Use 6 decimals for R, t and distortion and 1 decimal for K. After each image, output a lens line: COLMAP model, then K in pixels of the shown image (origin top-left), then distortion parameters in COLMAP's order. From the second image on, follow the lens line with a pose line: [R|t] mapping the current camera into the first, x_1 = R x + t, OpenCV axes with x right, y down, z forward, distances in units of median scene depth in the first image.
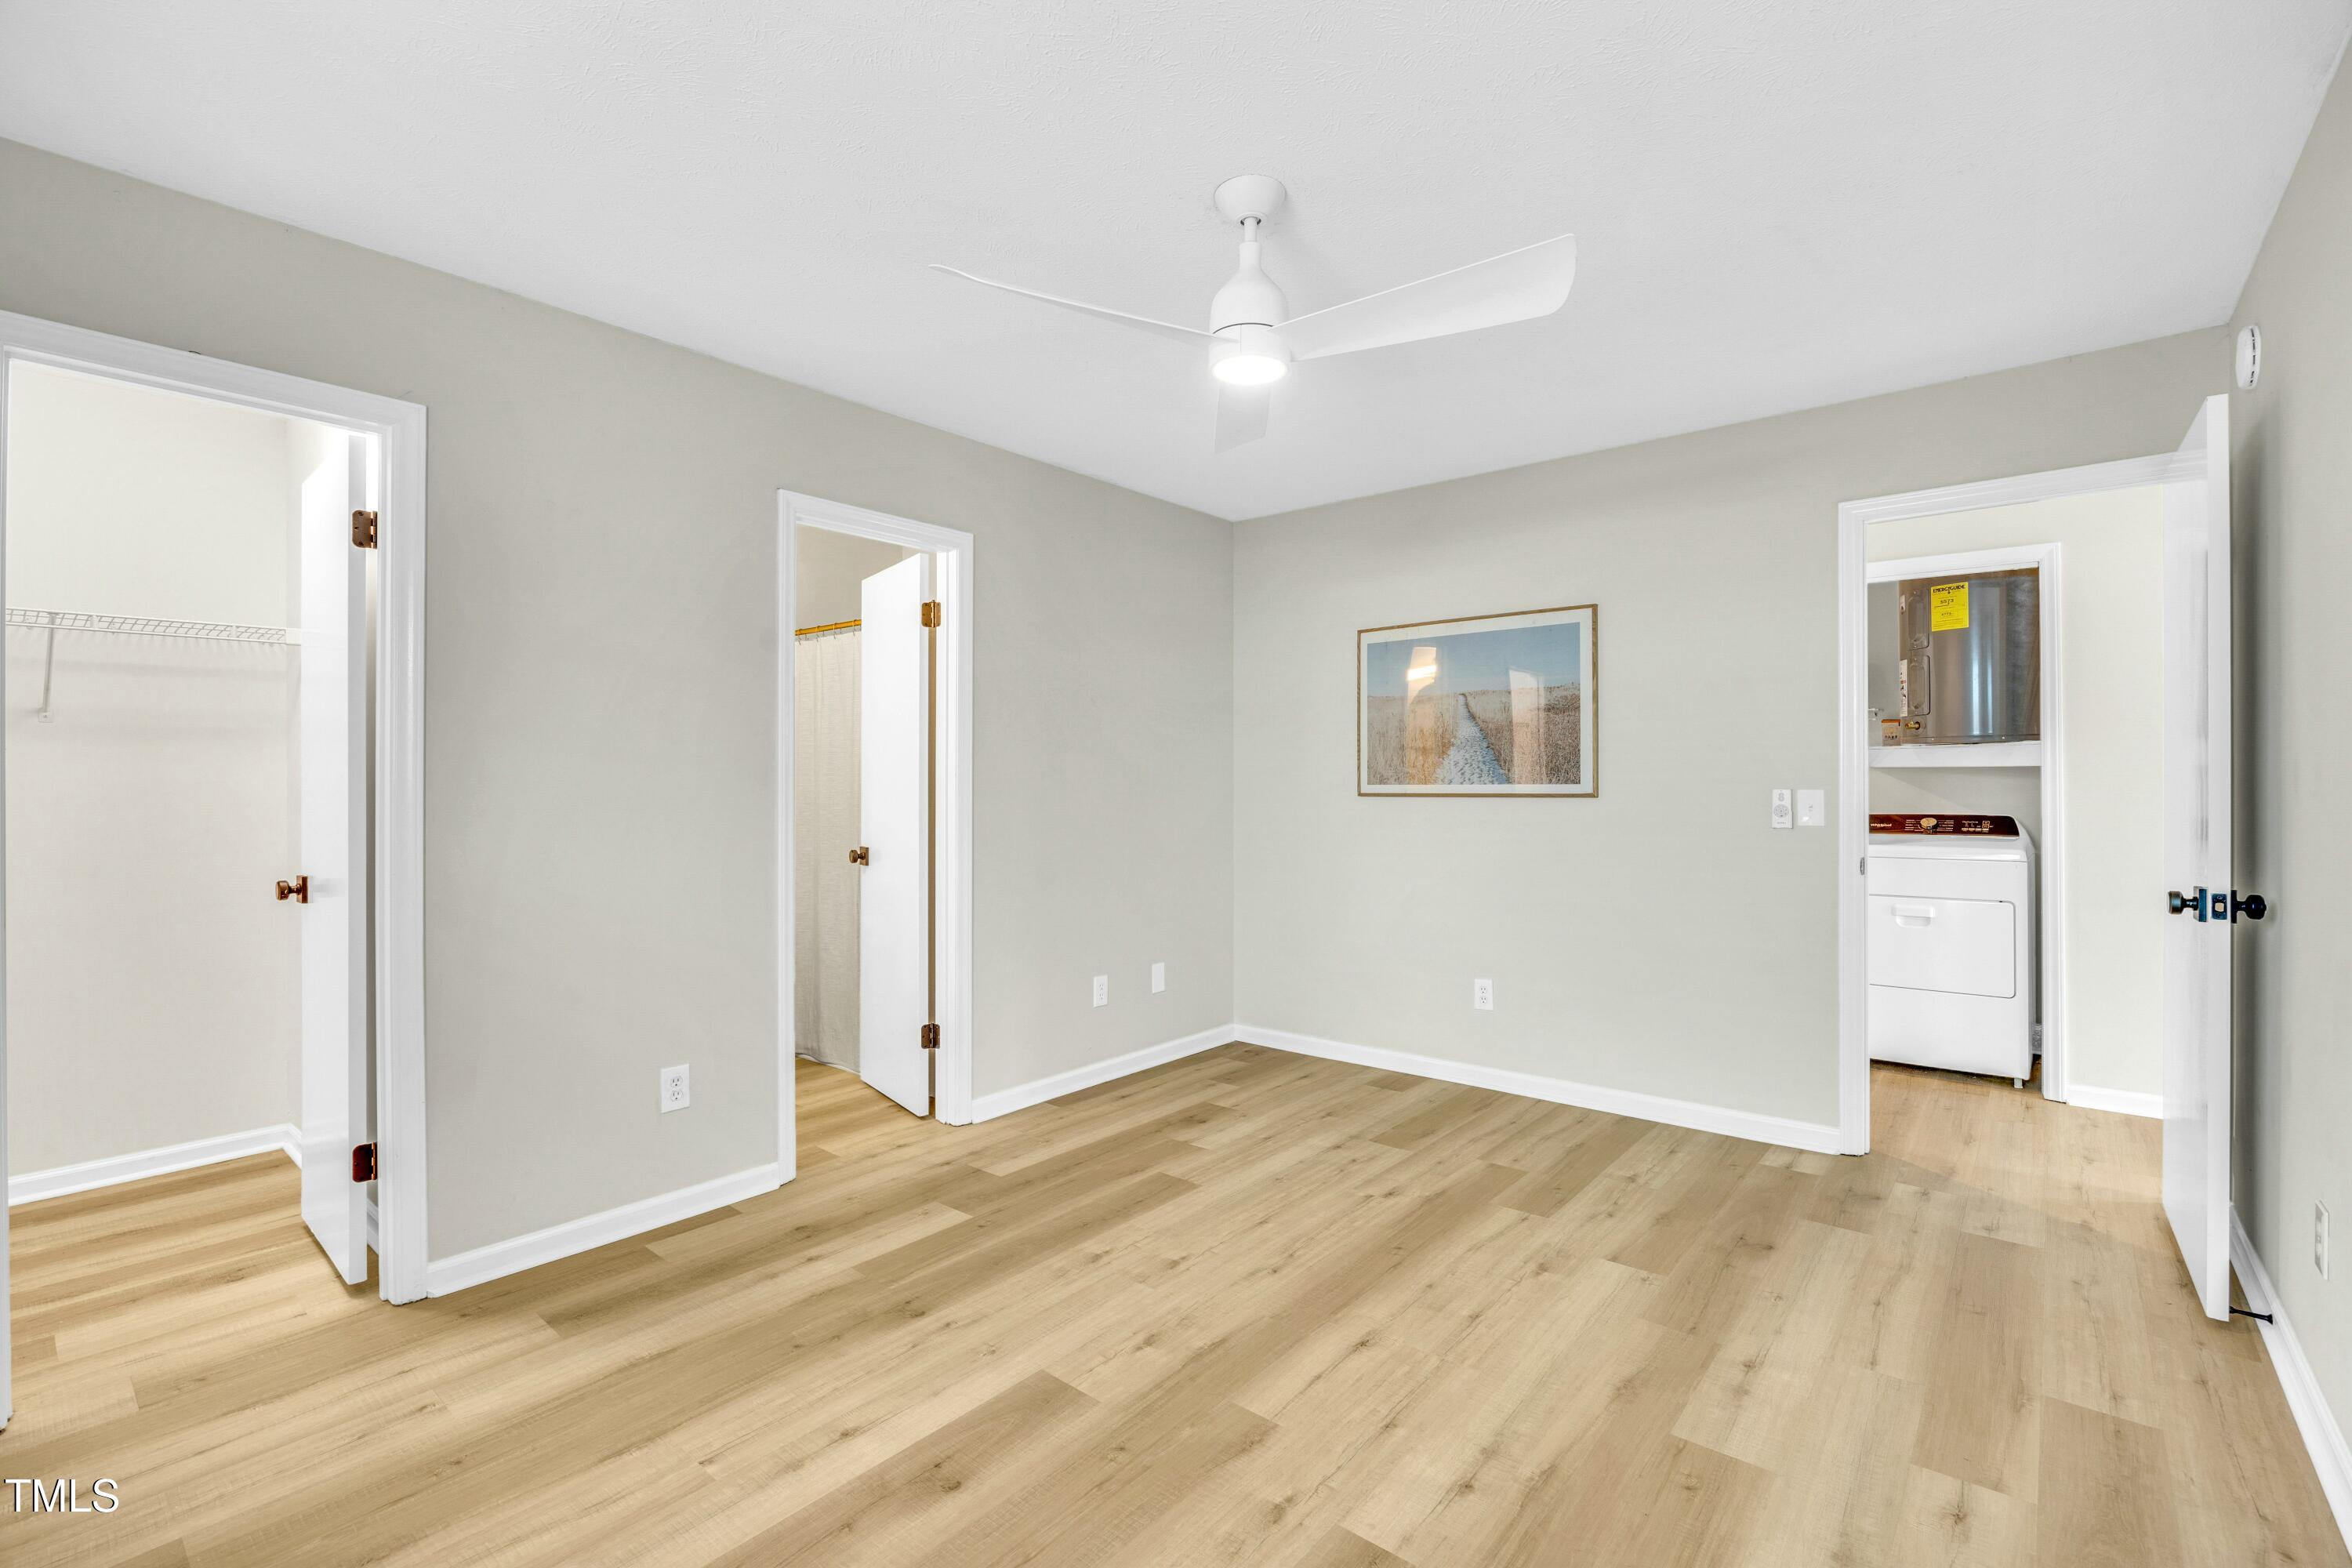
lens RADIAL K [[1035.8, 0, 1162.6], [0, 1035.8, 777.6], [0, 0, 1]] dist [-0.008970, -0.000309]
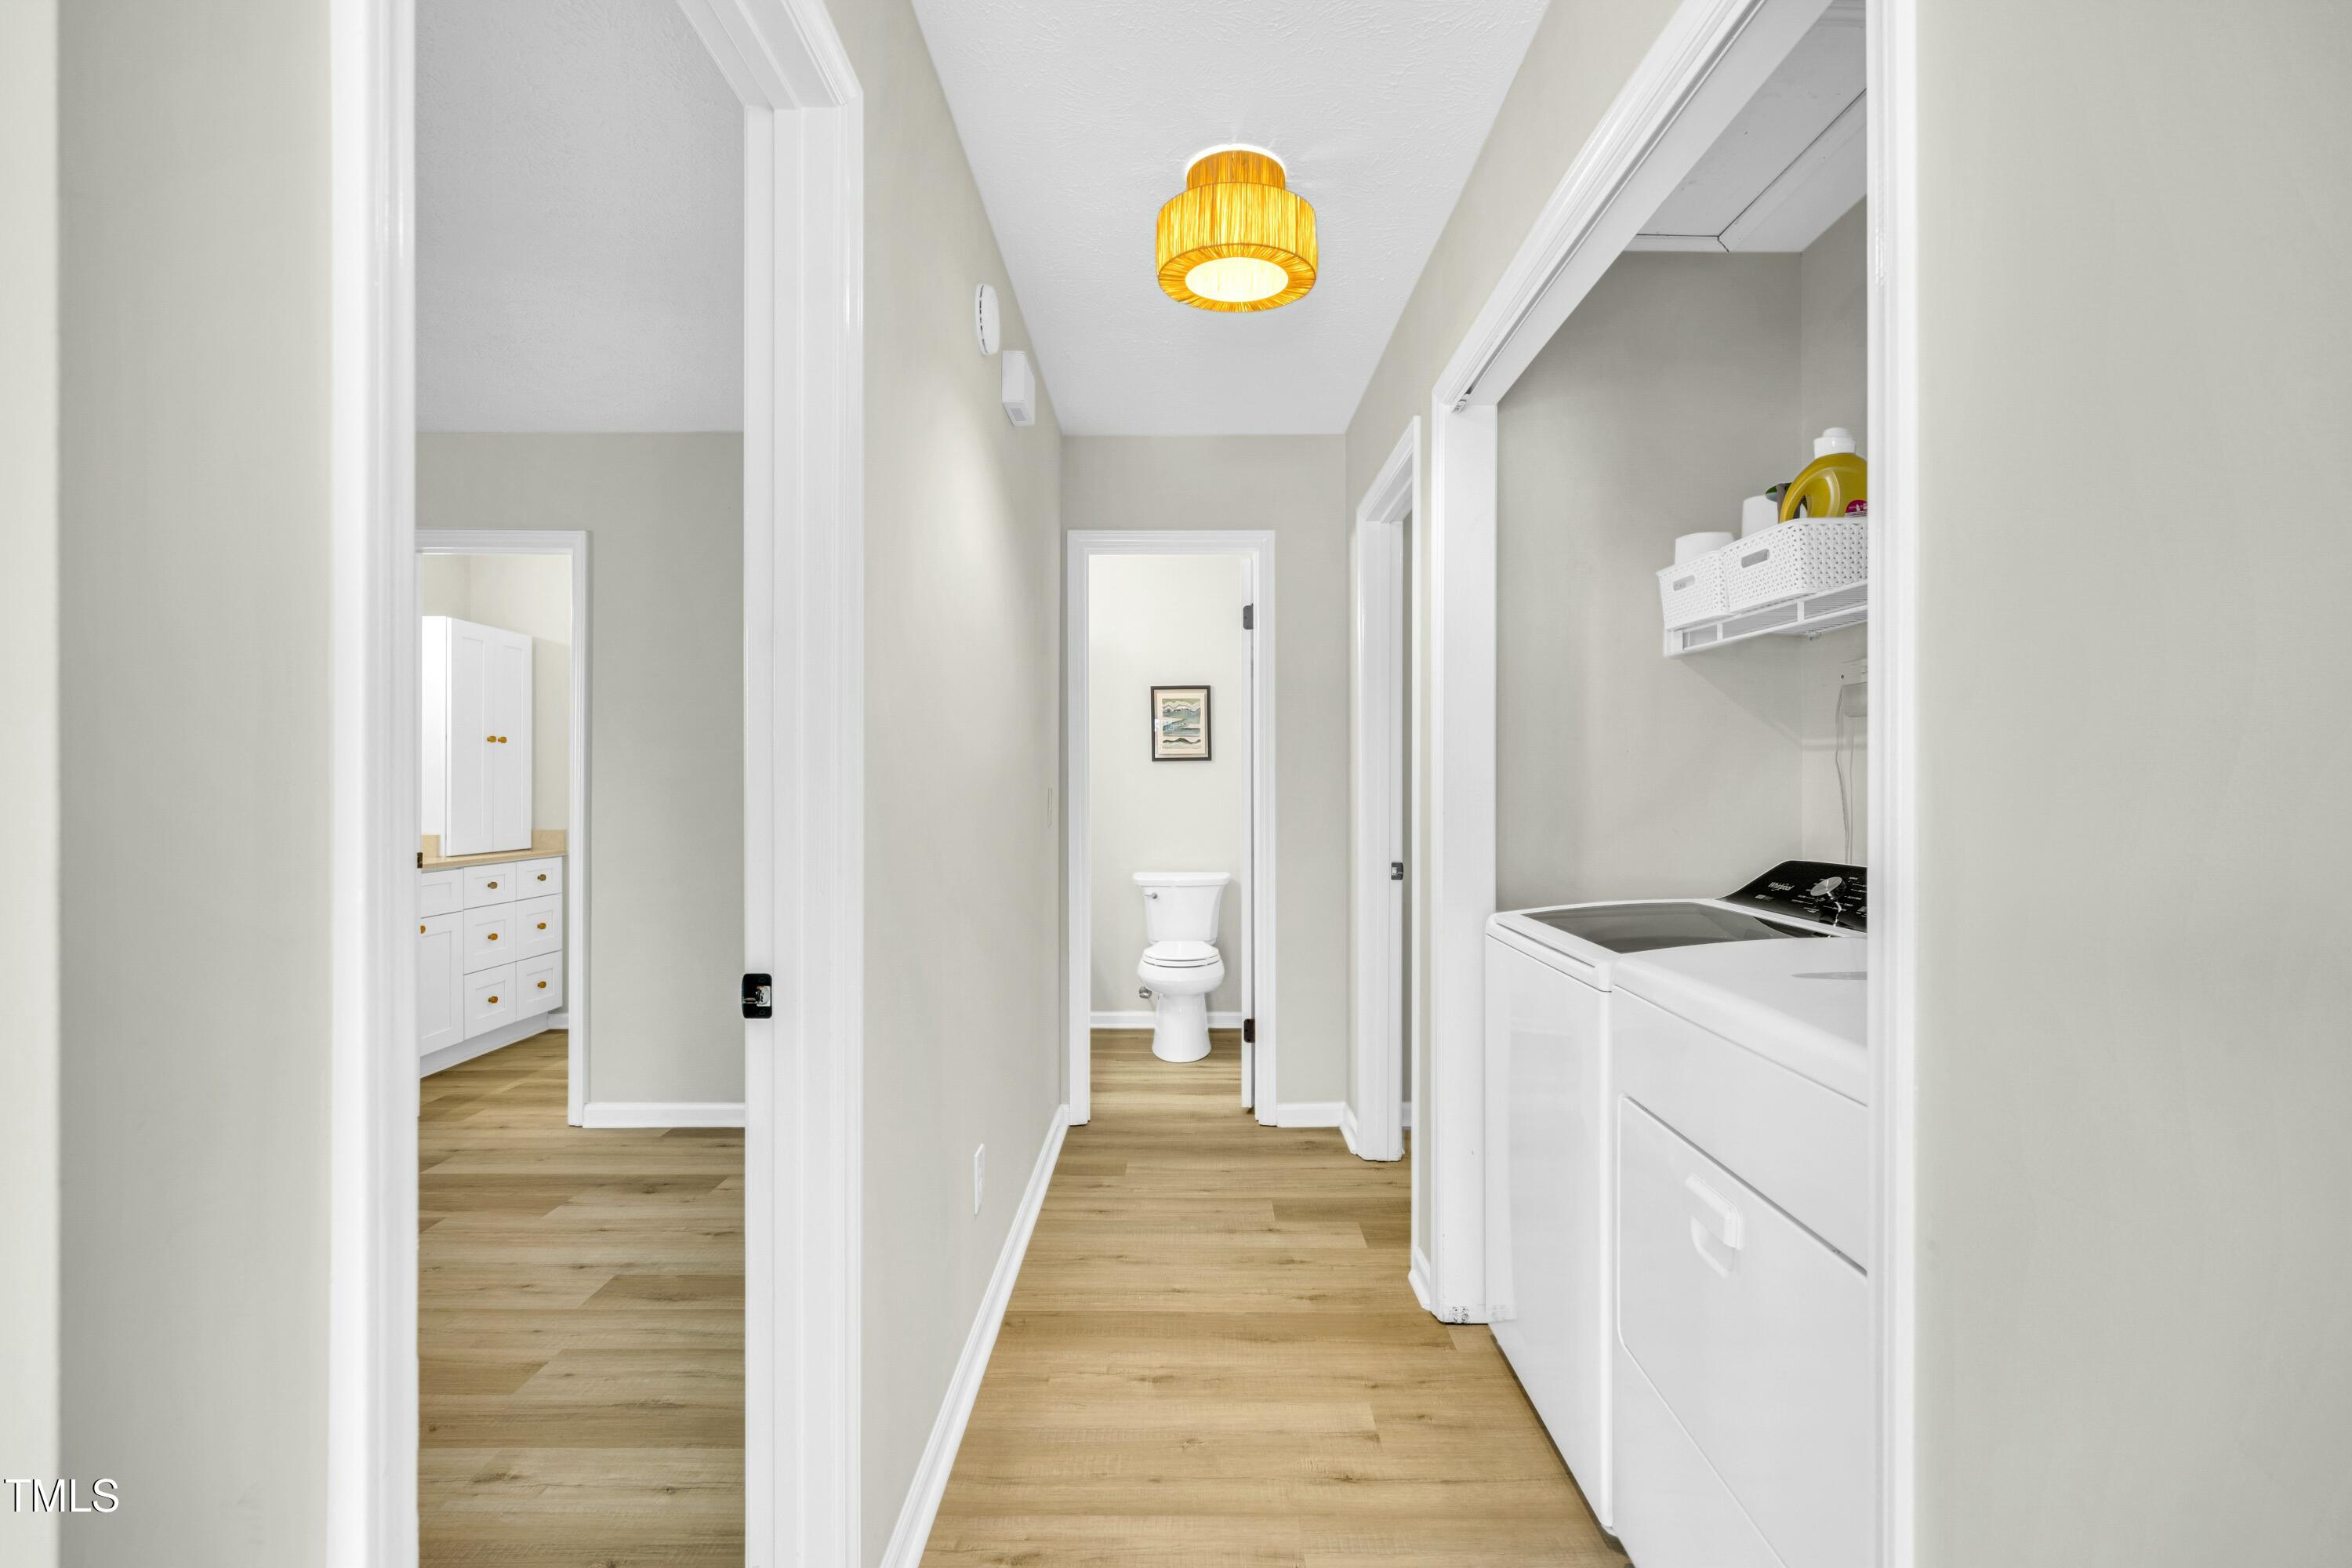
lens RADIAL K [[1042.8, 0, 1185.9], [0, 1042.8, 792.6], [0, 0, 1]] dist [-0.008740, -0.000857]
pose [[0.678893, 0.011549, -0.734146, 1.132620], [-0.002253, 0.999904, 0.013645, -0.003088], [0.734234, -0.007610, 0.678854, 0.896922]]
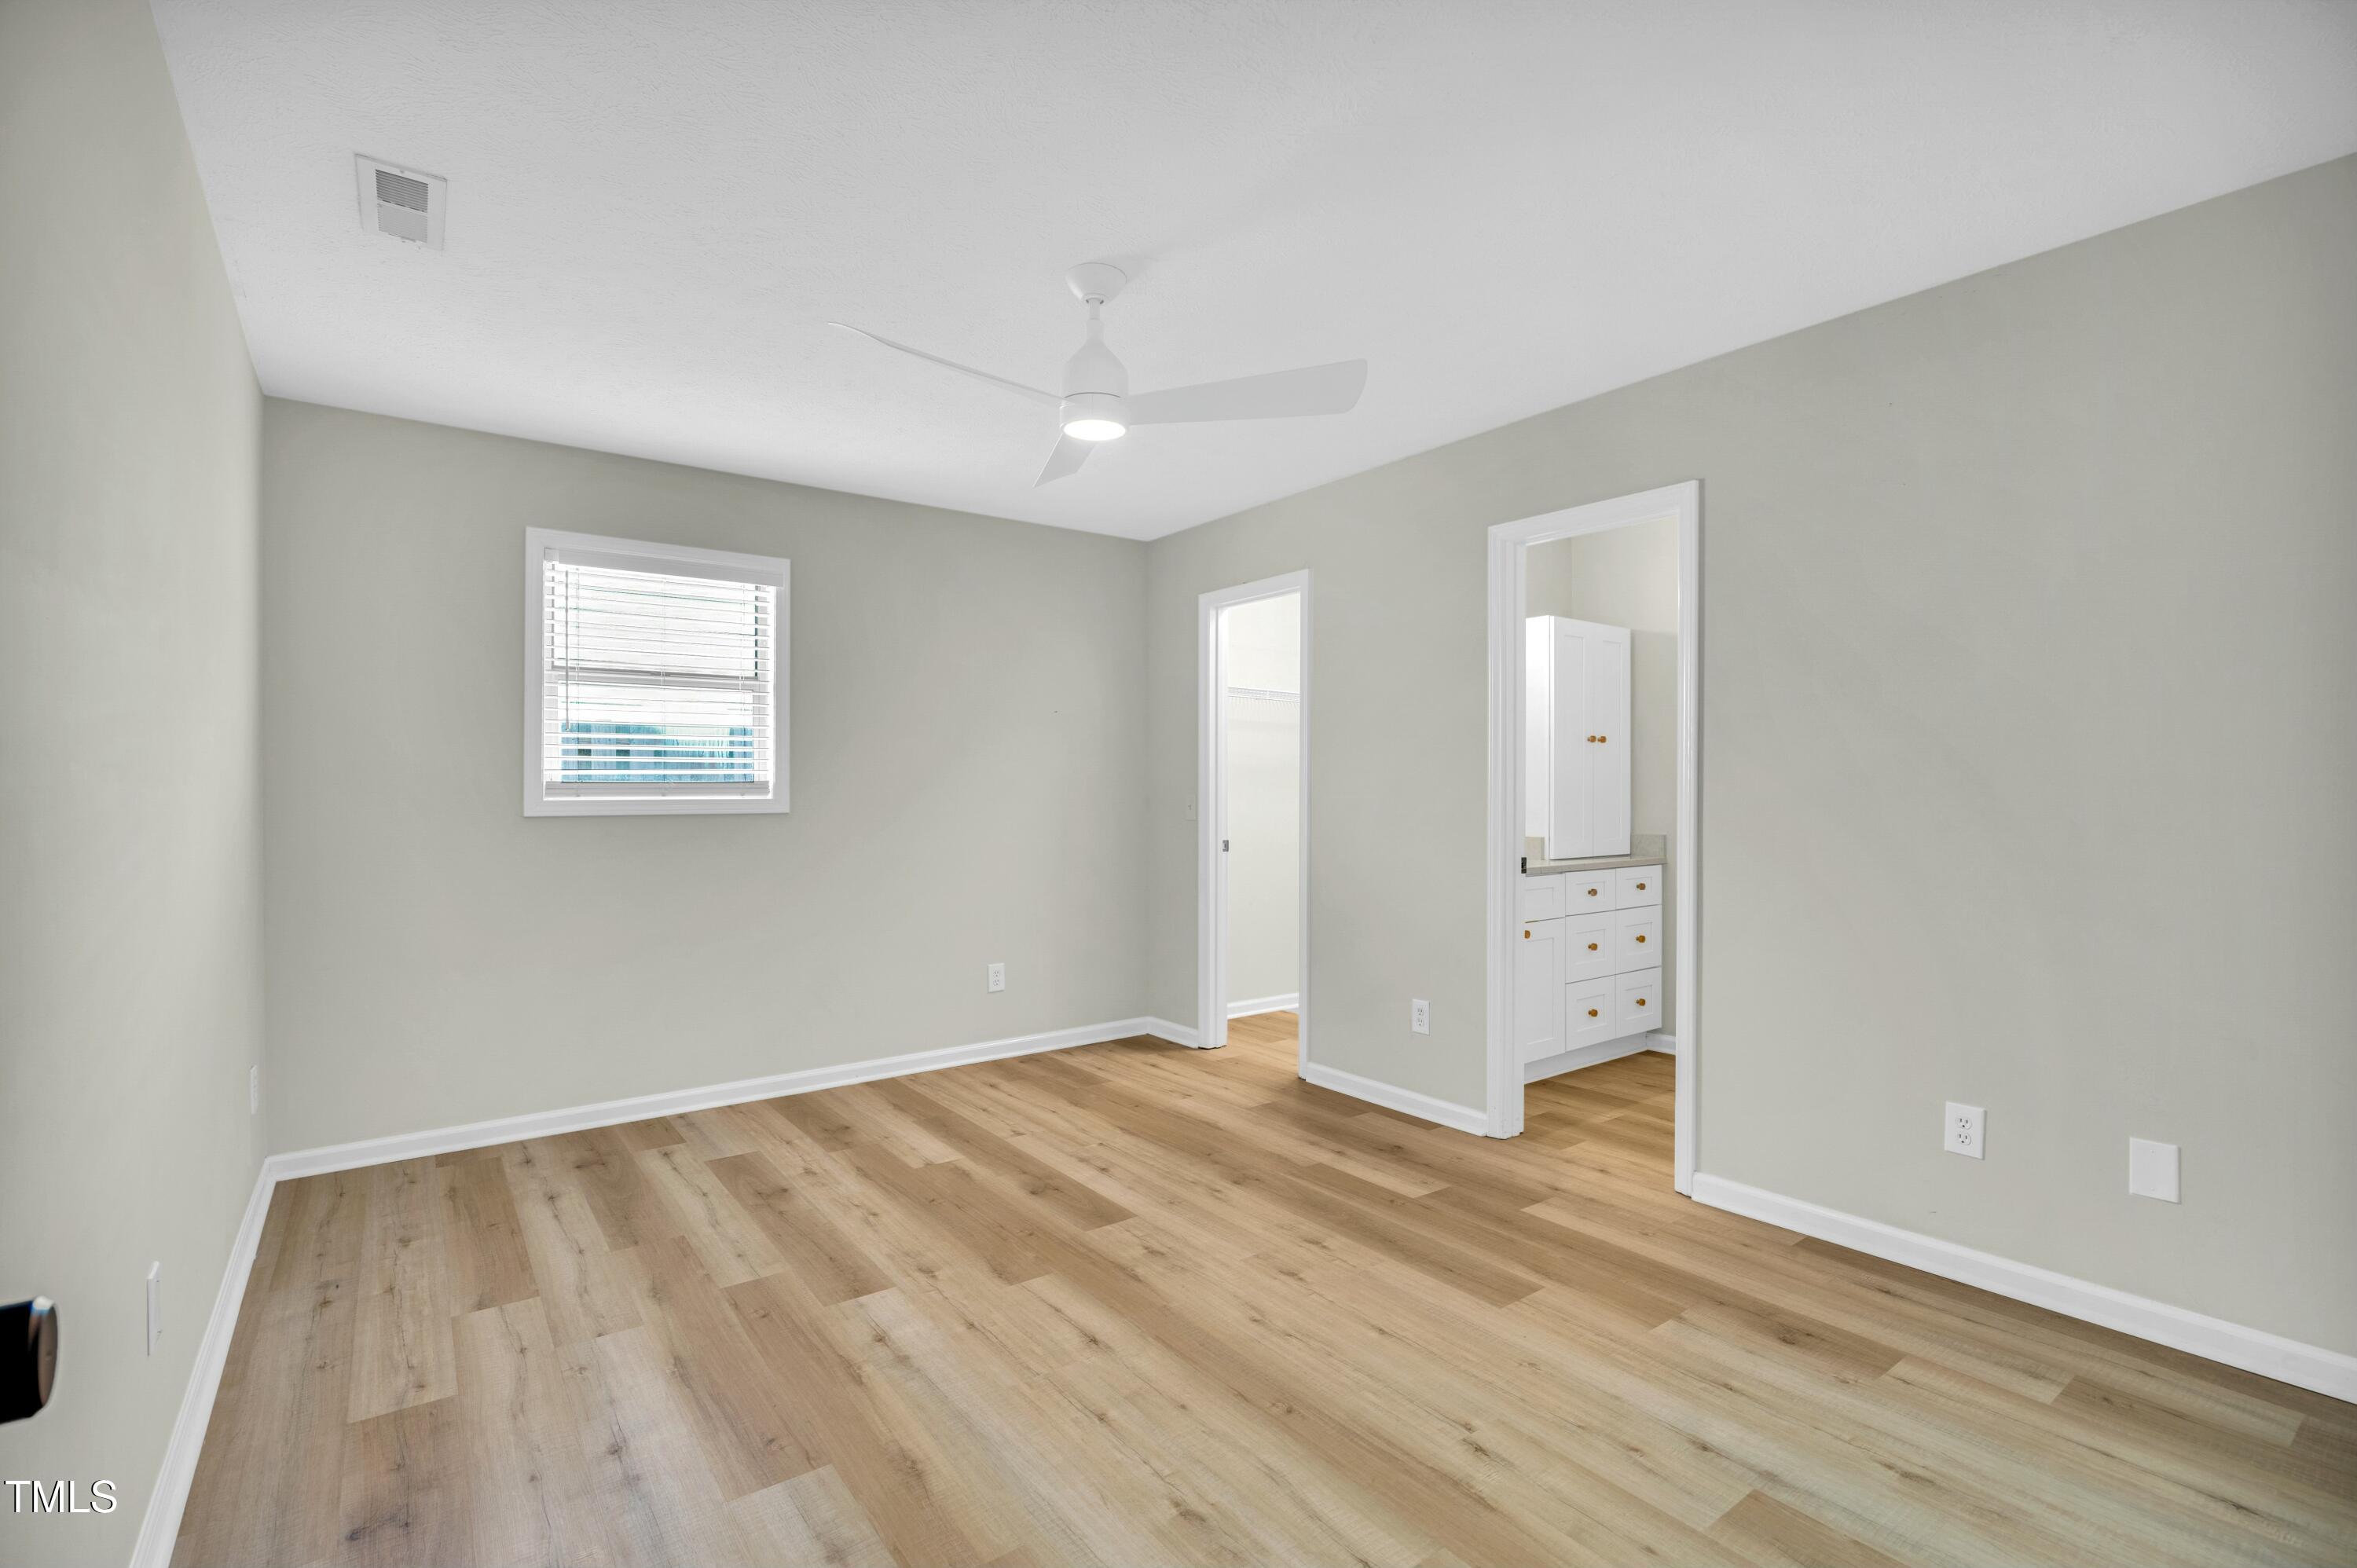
lens RADIAL K [[1045.0, 0, 1191.6], [0, 1045.0, 795.3], [0, 0, 1]] dist [-0.008740, -0.000857]
pose [[-0.206829, 0.008601, -0.978339, 0.838201], [0.010514, 0.999923, 0.006568, 0.007477], [0.978321, -0.008927, -0.206904, 0.941645]]
